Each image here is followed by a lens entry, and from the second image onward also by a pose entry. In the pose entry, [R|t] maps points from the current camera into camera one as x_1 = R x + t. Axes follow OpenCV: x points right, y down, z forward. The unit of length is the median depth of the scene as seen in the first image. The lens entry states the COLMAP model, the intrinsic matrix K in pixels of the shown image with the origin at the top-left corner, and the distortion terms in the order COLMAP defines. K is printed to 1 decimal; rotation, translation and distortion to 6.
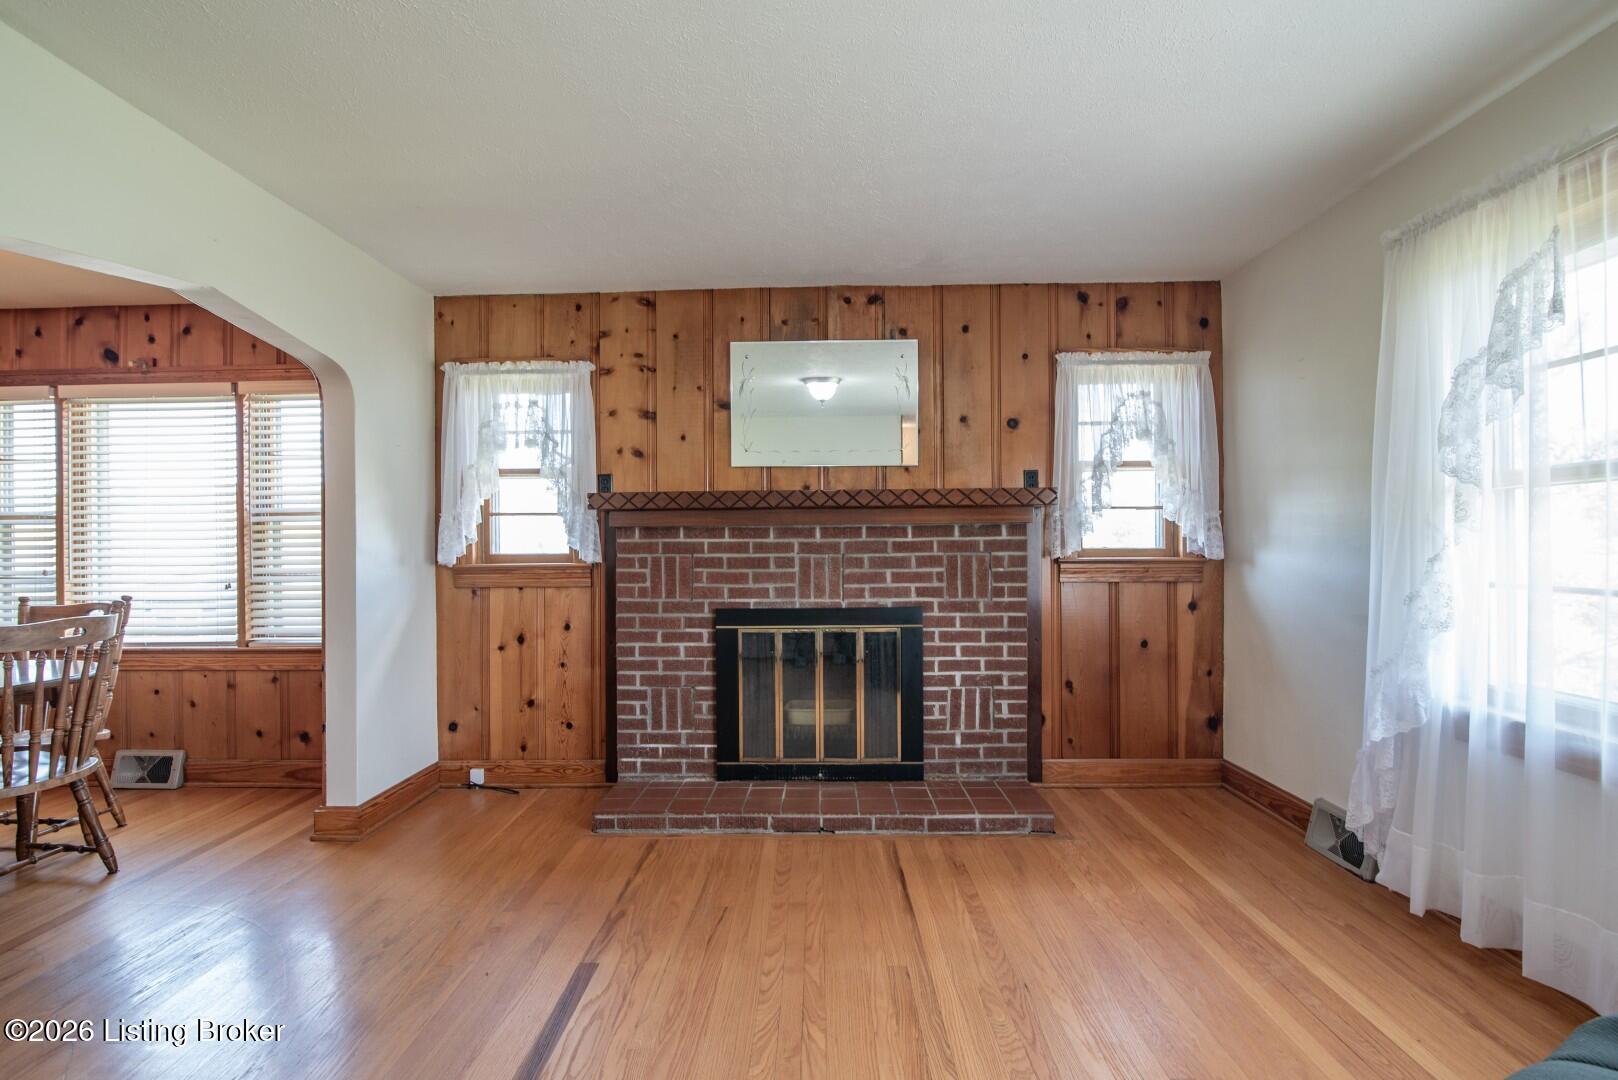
lens RADIAL K [[754.9, 0, 802.8], [0, 754.9, 547.3], [0, 0, 1]] dist [-0.018972, 0.001406]
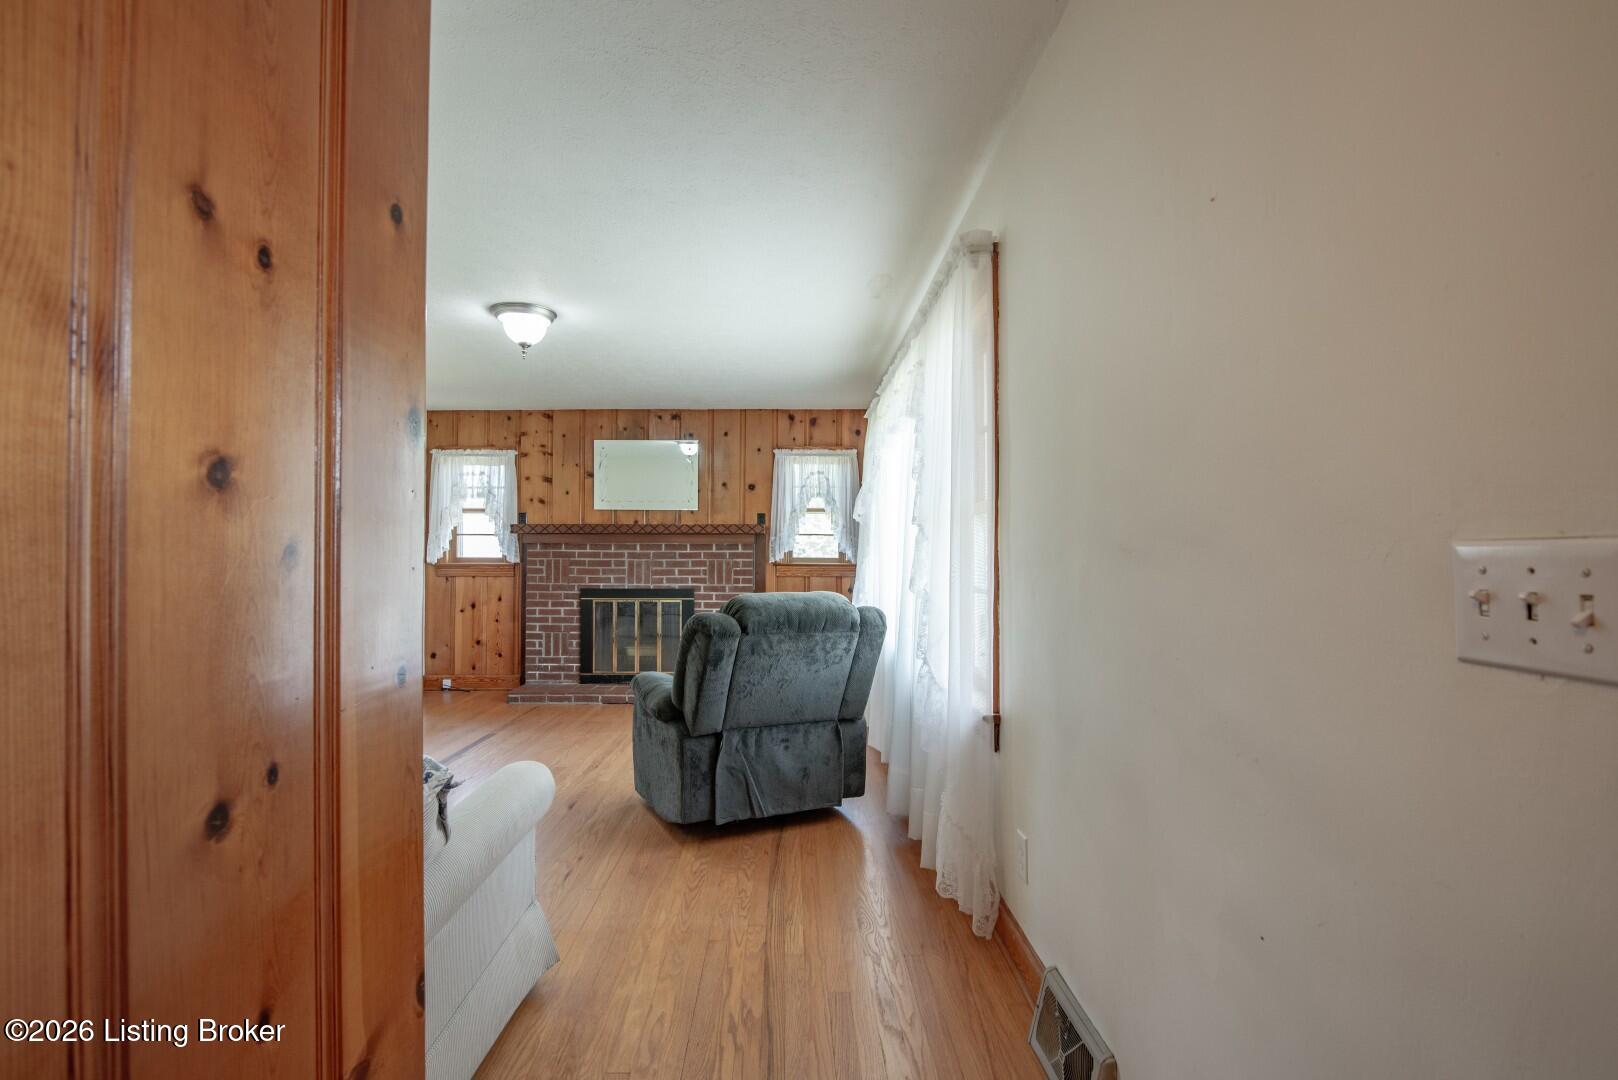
lens RADIAL K [[754.9, 0, 797.8], [0, 754.9, 545.0], [0, 0, 1]] dist [-0.018972, 0.001406]
pose [[0.999742, 0.010370, 0.020187, 0.353827], [-0.010017, 0.999797, -0.017505, 0.003070], [-0.020365, 0.017299, 0.999643, -0.790814]]
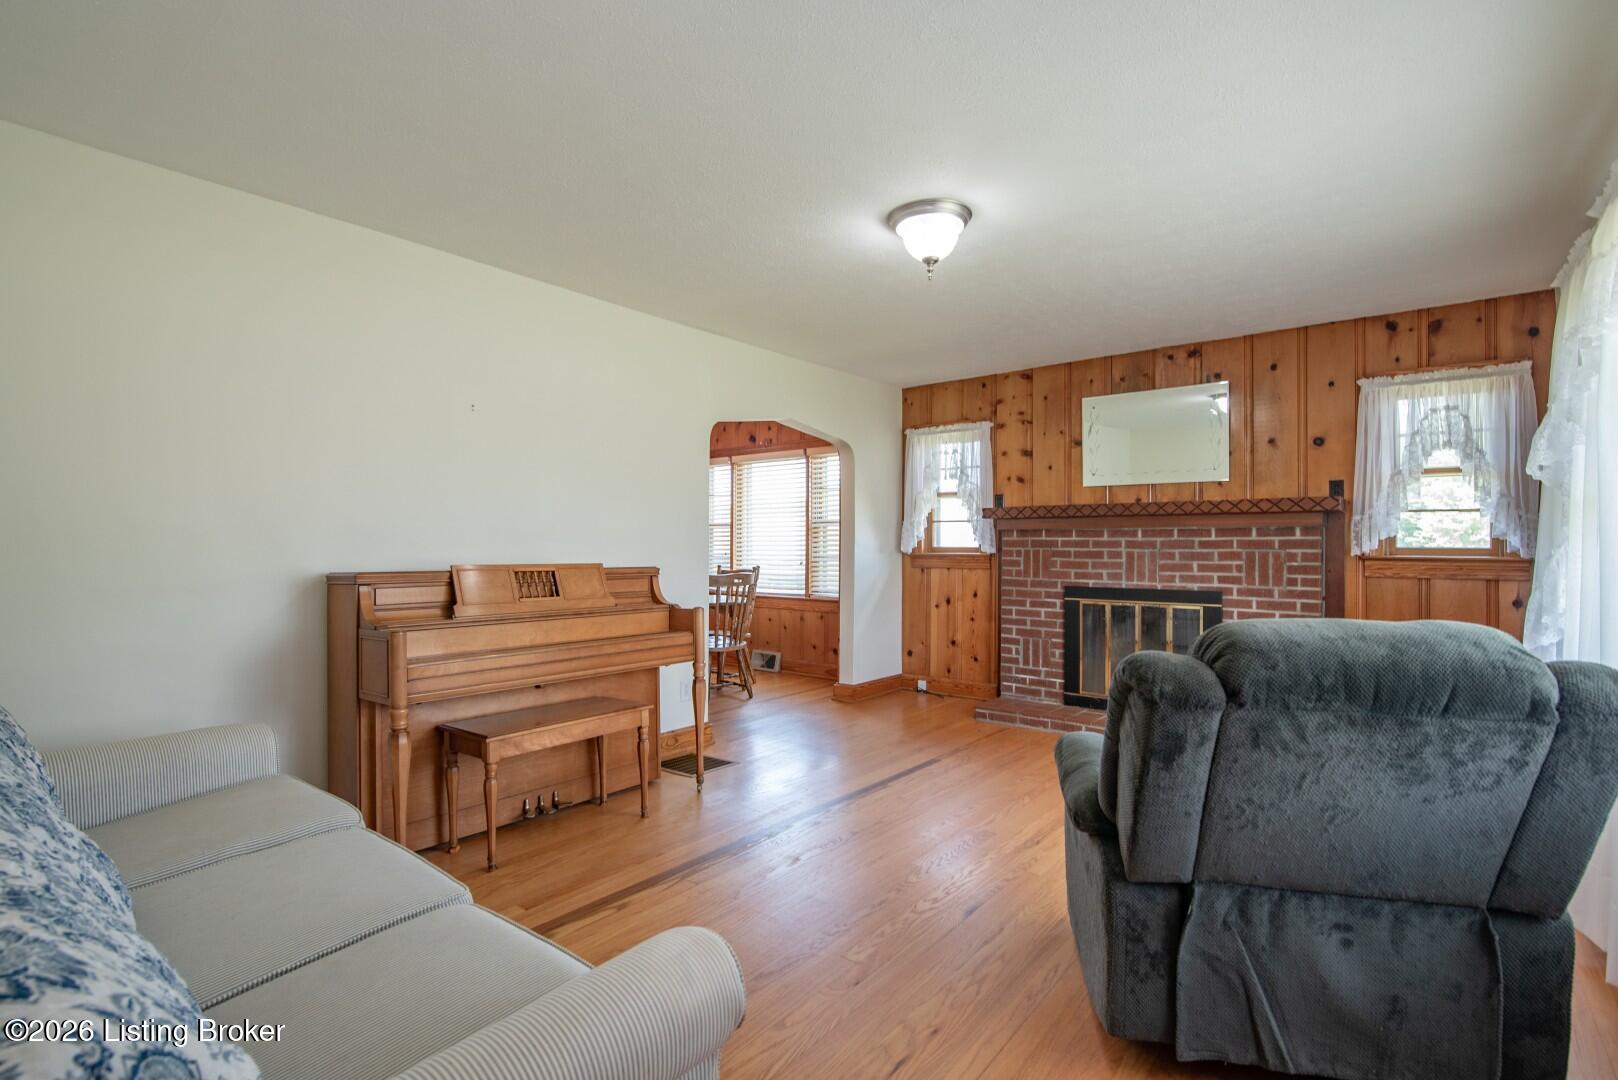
lens RADIAL K [[754.9, 0, 816.6], [0, 754.9, 542.7], [0, 0, 1]] dist [-0.018972, 0.001406]
pose [[0.788645, 0.008046, -0.614796, 0.381420], [-0.010476, 0.999945, -0.000351, 0.003560], [0.614760, 0.006718, 0.788686, -0.416349]]
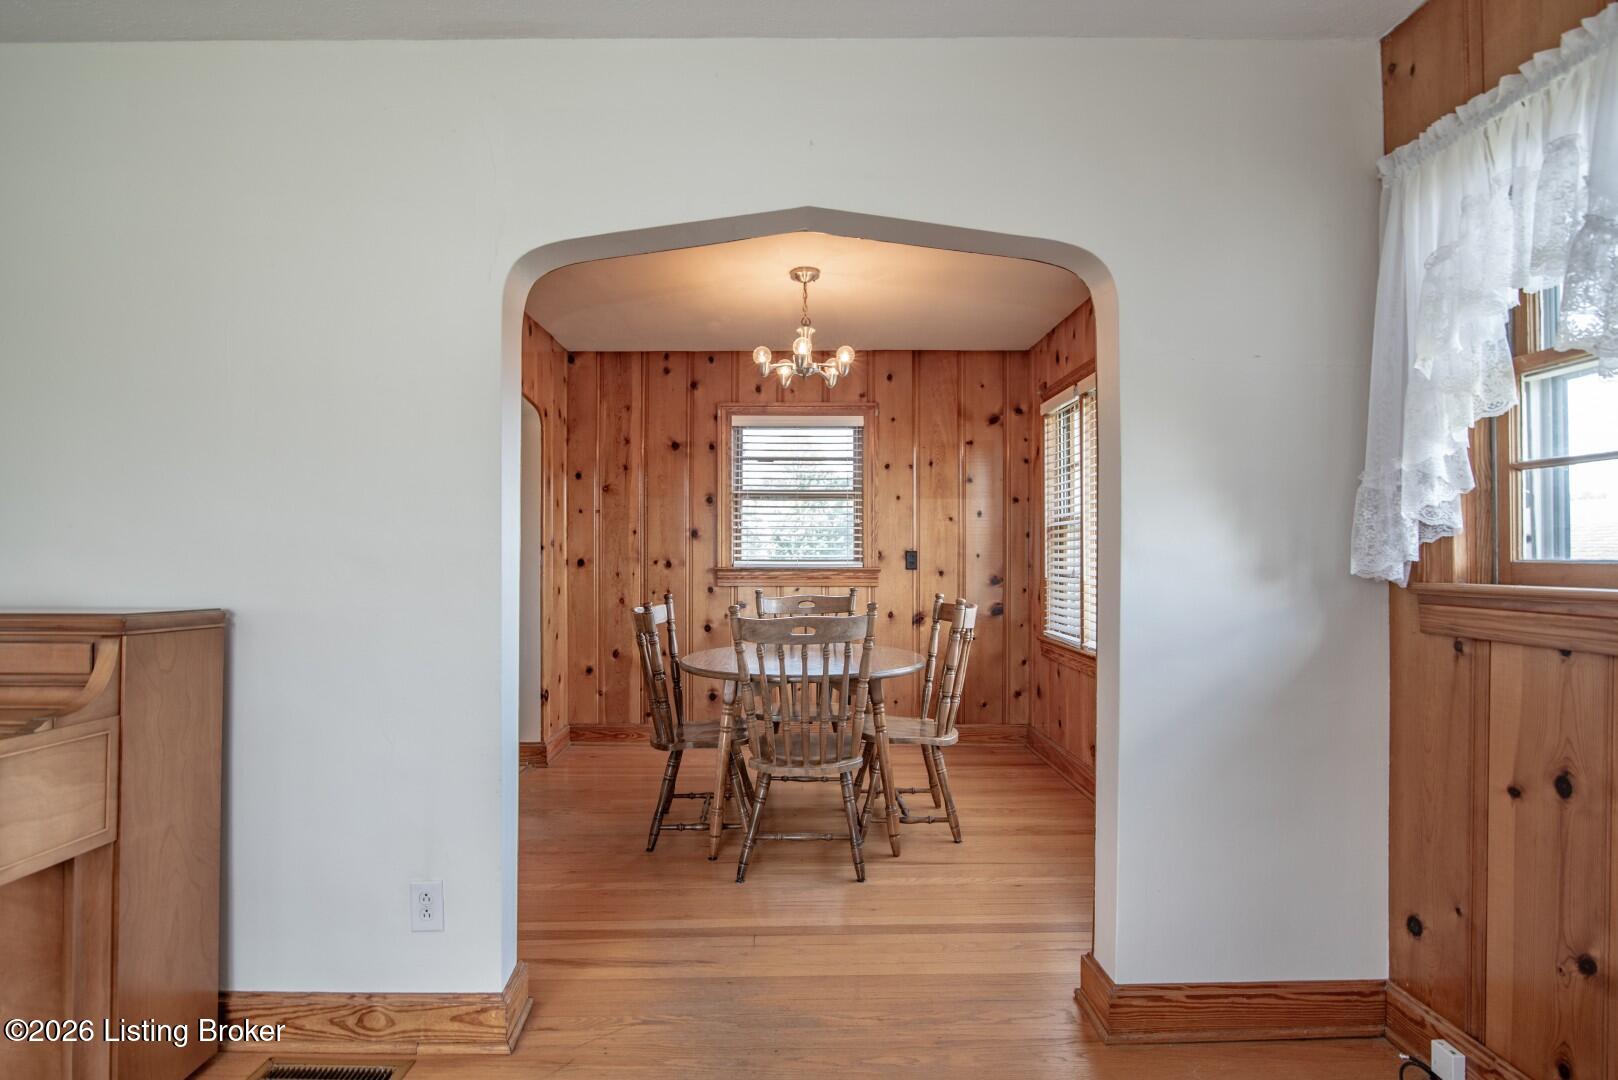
lens RADIAL K [[754.9, 0, 800.8], [0, 754.9, 550.3], [0, 0, 1]] dist [-0.018972, 0.001406]
pose [[0.029845, 0.001891, -0.999553, -0.012227], [-0.005996, 0.999981, 0.001712, 0.004768], [0.999537, 0.005942, 0.029856, 0.614516]]
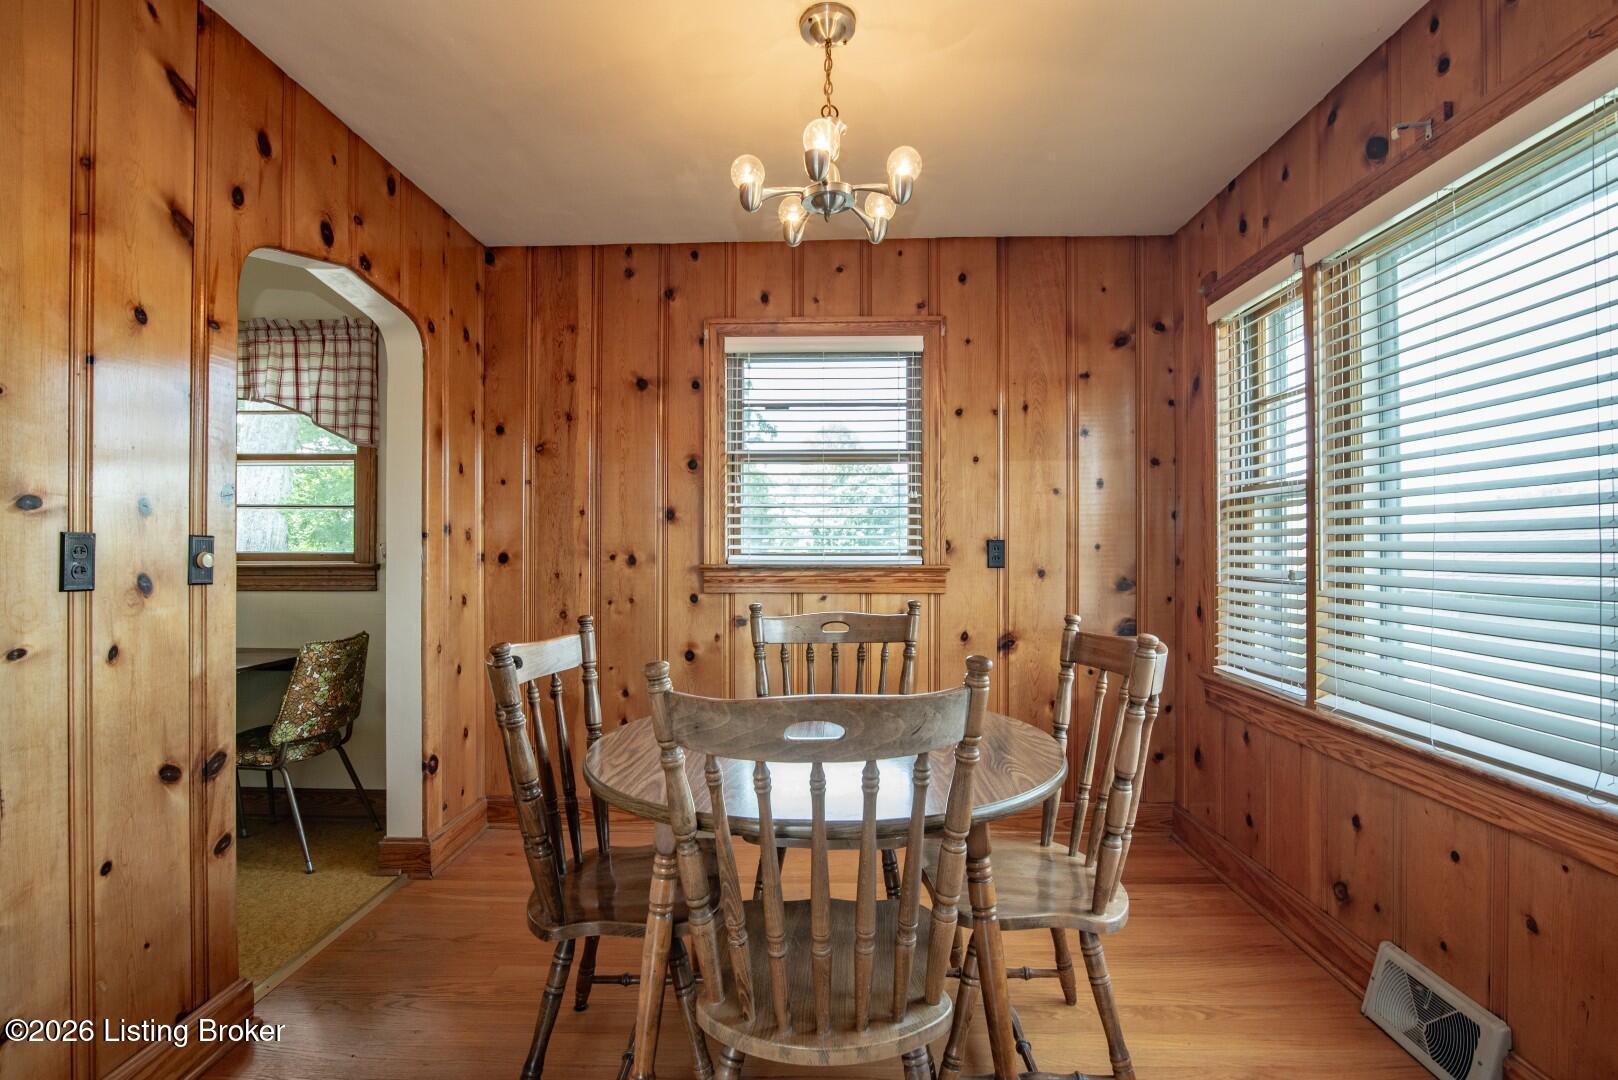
lens RADIAL K [[754.9, 0, 816.1], [0, 754.9, 541.9], [0, 0, 1]] dist [-0.018972, 0.001406]
pose [[-0.001555, 0.000481, -0.999999, -0.440158], [-0.004276, 0.999991, 0.000487, 0.009627], [0.999990, 0.004277, -0.001553, 0.639823]]
